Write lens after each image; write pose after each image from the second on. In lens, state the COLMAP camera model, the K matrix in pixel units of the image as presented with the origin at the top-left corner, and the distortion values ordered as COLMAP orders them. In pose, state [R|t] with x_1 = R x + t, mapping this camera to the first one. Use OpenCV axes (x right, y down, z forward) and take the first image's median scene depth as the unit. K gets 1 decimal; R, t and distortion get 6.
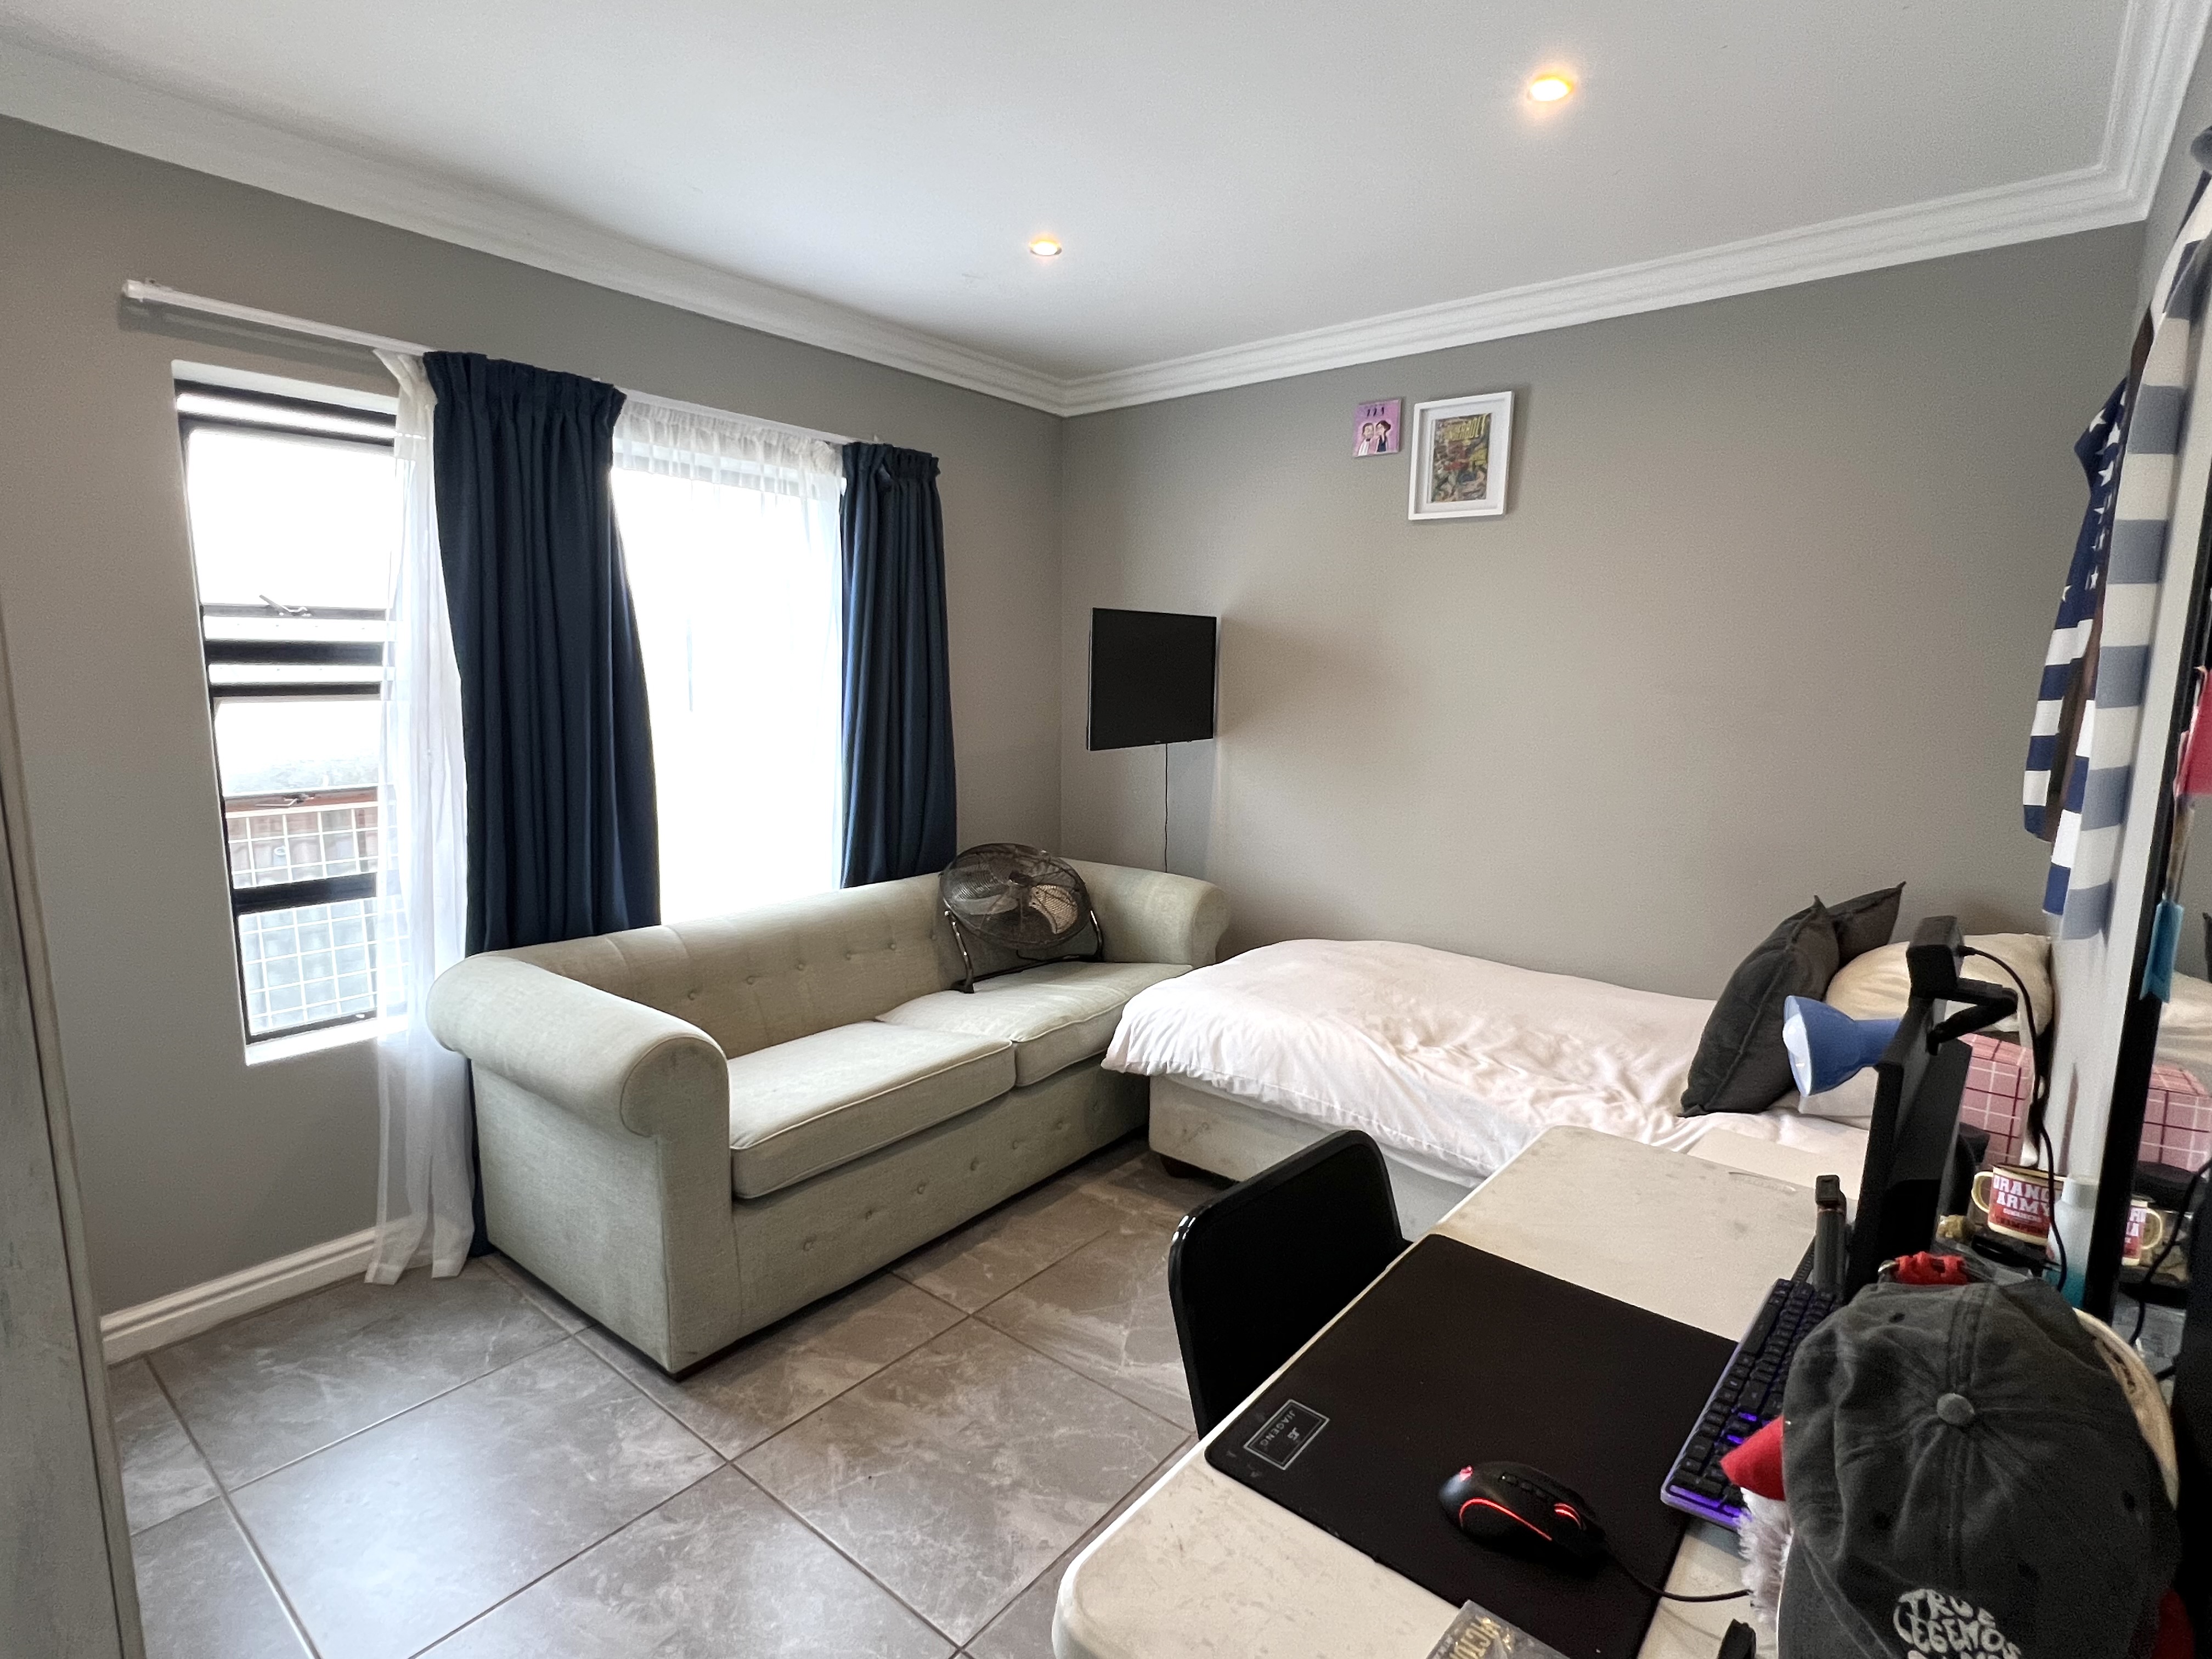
lens RADIAL K [[1089.9, 0, 1096.4], [0, 1089.9, 832.8], [0, 0, 1]] dist [-0.000929, 0.000808]
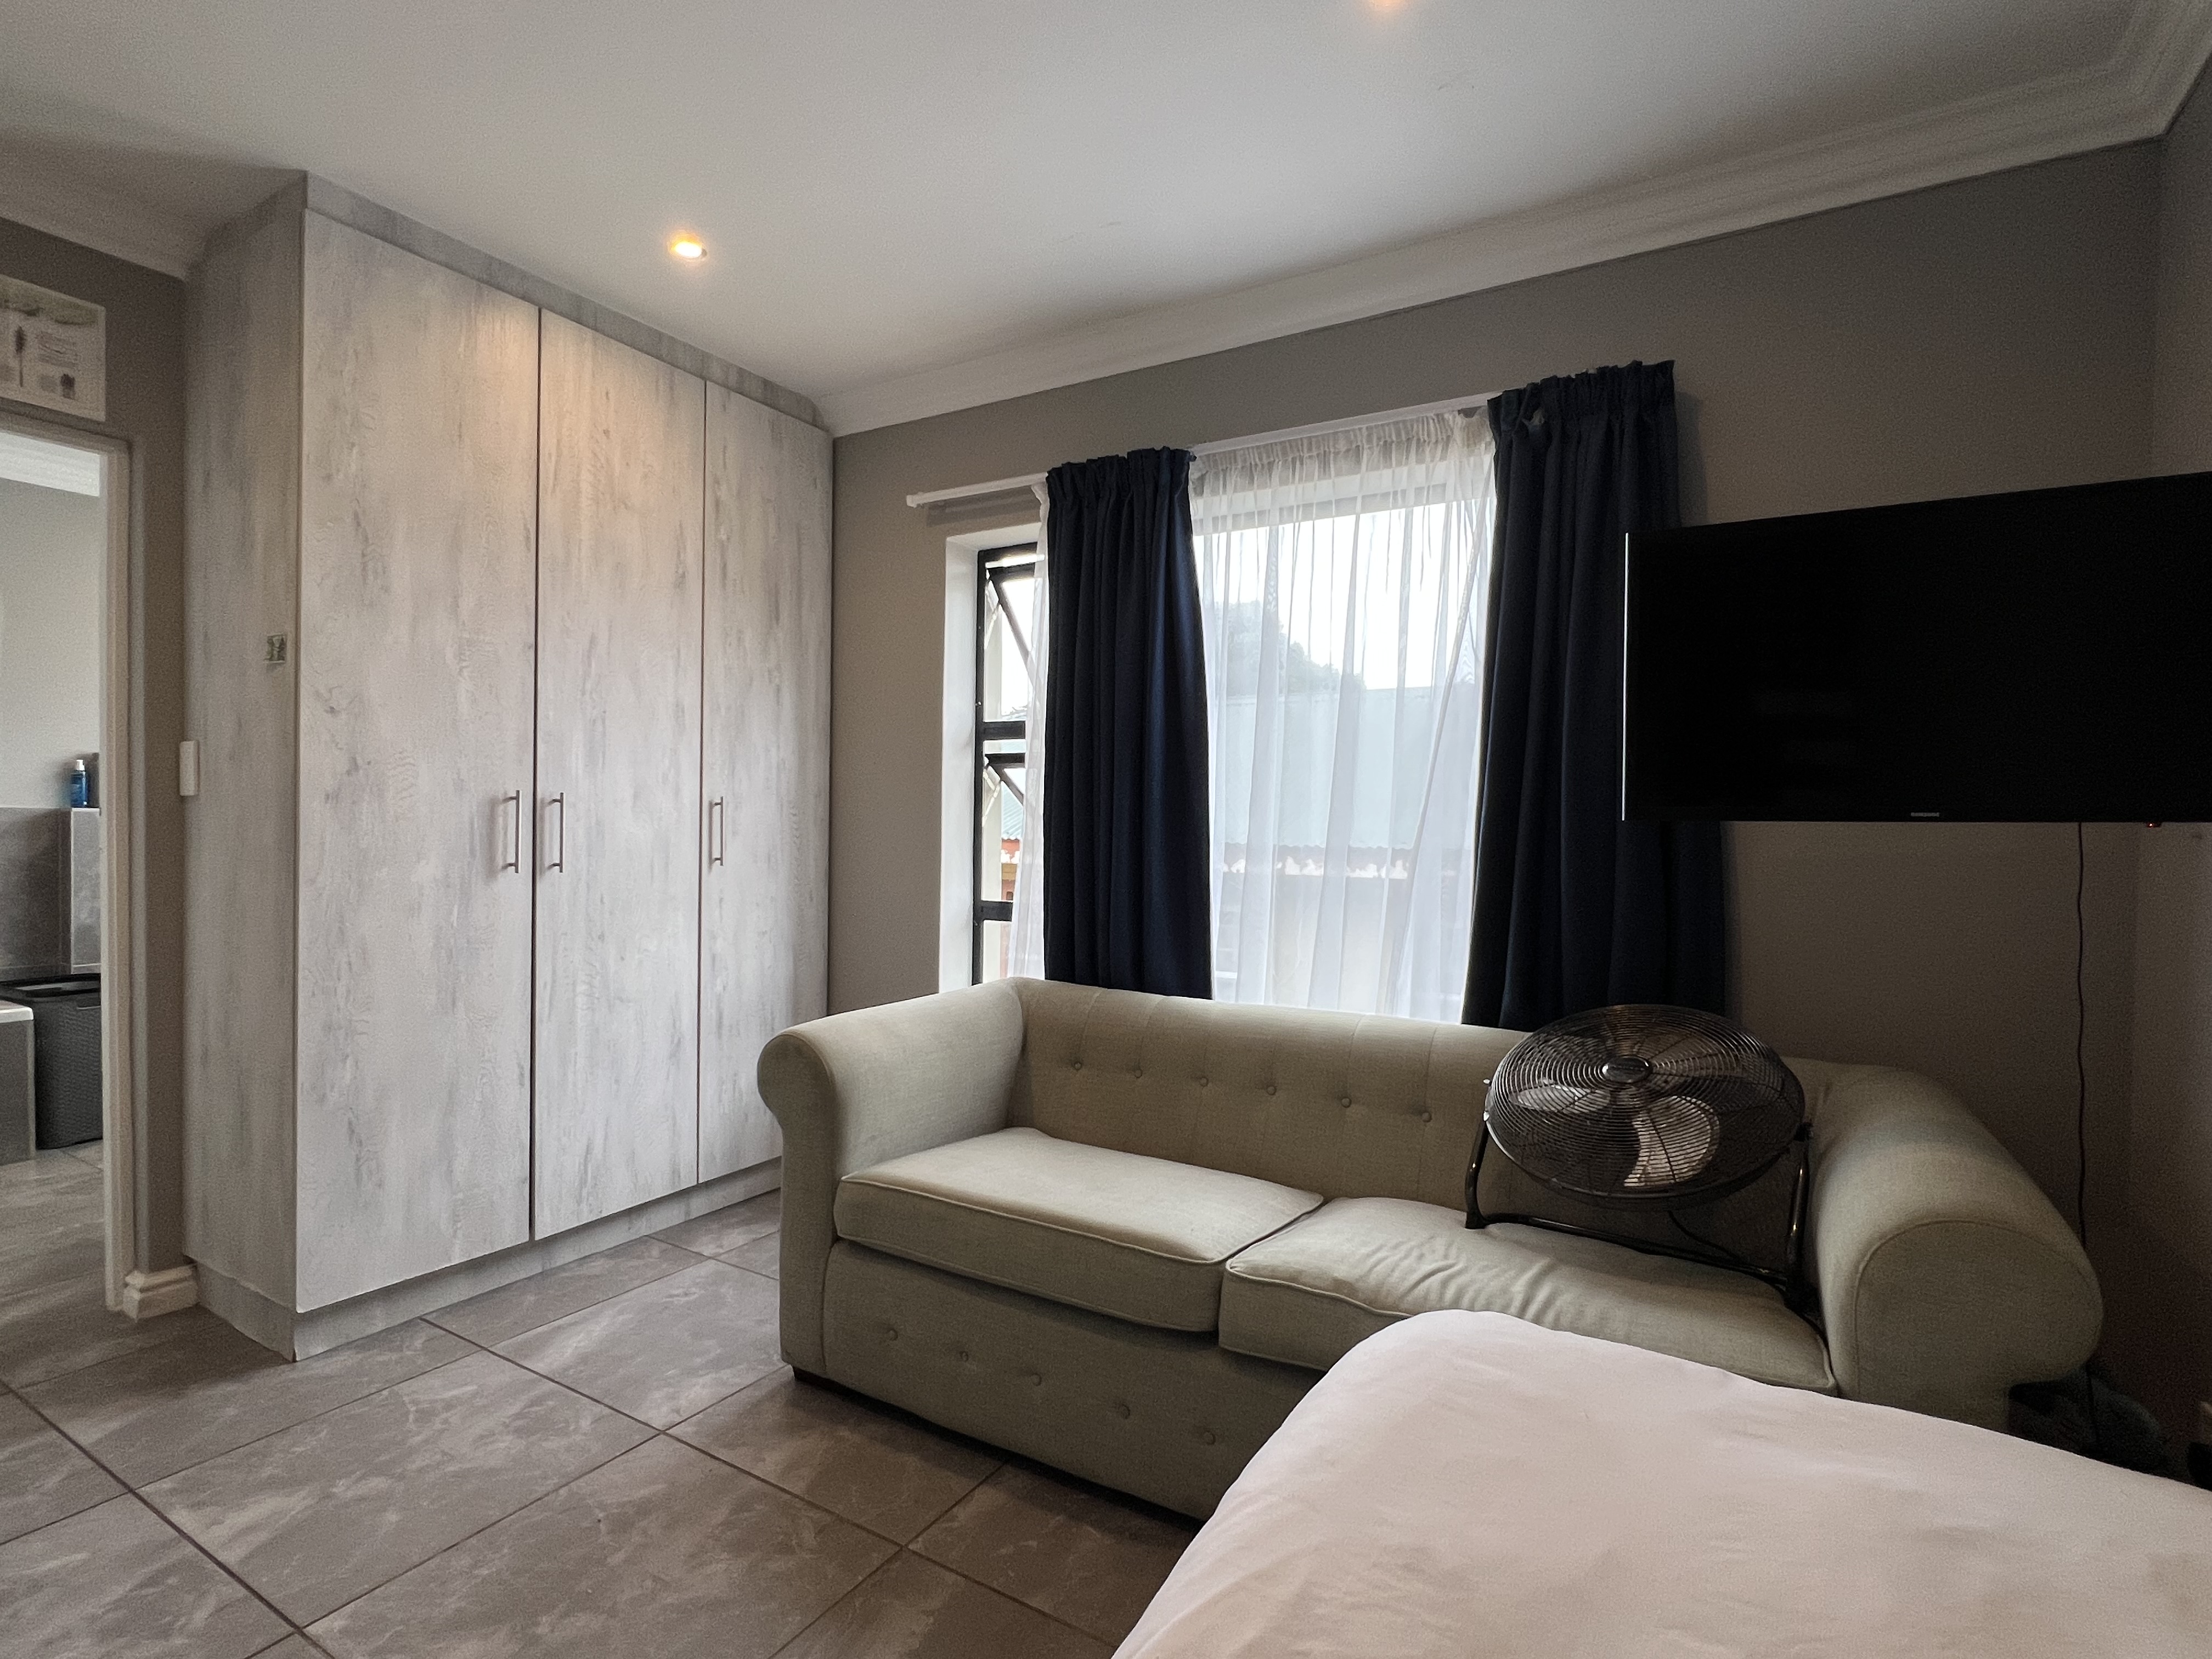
lens RADIAL K [[1089.9, 0, 1096.4], [0, 1089.9, 832.8], [0, 0, 1]] dist [-0.000929, 0.000808]
pose [[0.143209, 0.008165, -0.989659, 0.525658], [-0.156607, 0.987554, -0.014515, -0.029975], [0.977223, 0.157066, 0.142705, 0.809827]]
